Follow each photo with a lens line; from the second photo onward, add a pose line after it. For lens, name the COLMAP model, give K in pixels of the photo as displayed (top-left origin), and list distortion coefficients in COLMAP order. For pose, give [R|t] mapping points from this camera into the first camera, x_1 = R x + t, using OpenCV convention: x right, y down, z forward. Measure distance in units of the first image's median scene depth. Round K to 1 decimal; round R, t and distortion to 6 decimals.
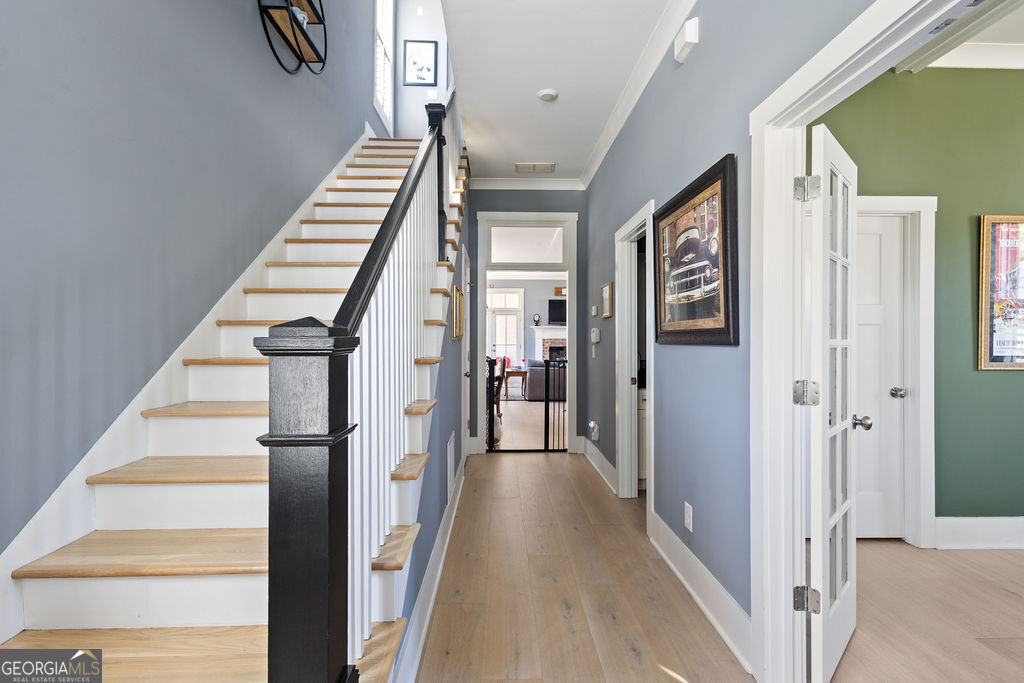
lens RADIAL K [[473.5, 0, 511.8], [0, 473.5, 341.5], [0, 0, 1]] dist [0.013796, -0.002201]
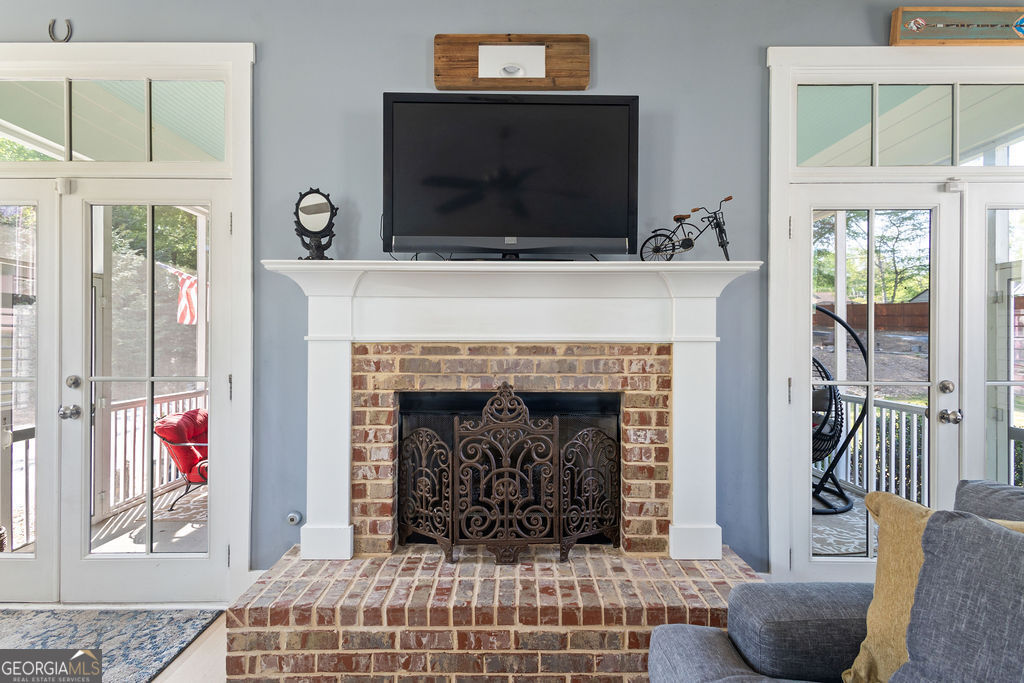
lens RADIAL K [[473.5, 0, 511.4], [0, 473.5, 339.4], [0, 0, 1]] dist [0.013796, -0.002201]
pose [[0.999748, 0.005869, -0.021651, 0.122242], [-0.005918, 0.999980, -0.002208, -0.006834], [0.021638, 0.002336, 0.999763, 0.839720]]
